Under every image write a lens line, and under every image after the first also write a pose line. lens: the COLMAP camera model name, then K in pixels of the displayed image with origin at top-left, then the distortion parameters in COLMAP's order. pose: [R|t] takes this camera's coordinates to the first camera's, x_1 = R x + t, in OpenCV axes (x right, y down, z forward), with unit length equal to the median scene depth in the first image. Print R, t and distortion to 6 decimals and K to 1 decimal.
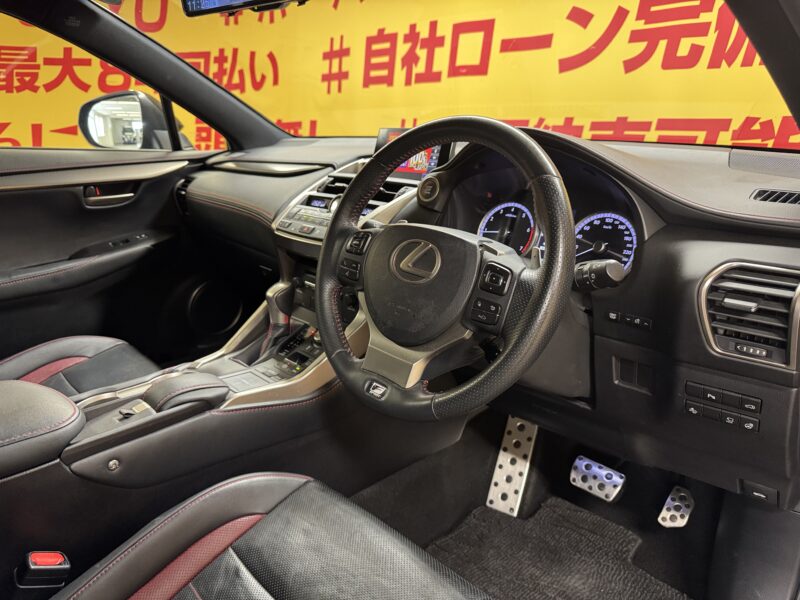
lens RADIAL K [[570.6, 0, 406.6], [0, 570.6, 297.4], [0, 0, 1]] dist [-0.012632, -0.023749]
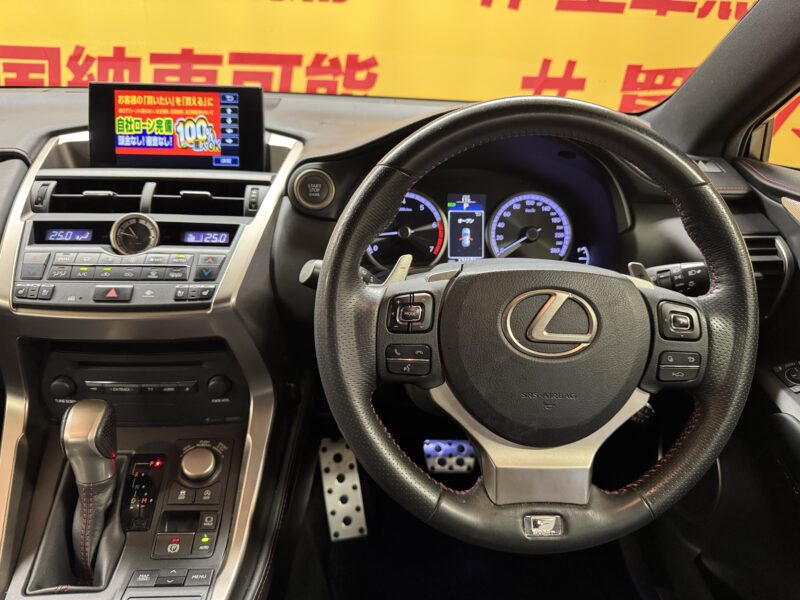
lens RADIAL K [[570.6, 0, 364.4], [0, 570.6, 277.2], [0, 0, 1]] dist [-0.012632, -0.023749]
pose [[0.649634, -0.257144, 0.715439, -0.370655], [0.185252, 0.966237, 0.179073, -0.173822], [-0.737331, 0.016204, 0.675337, 0.437684]]
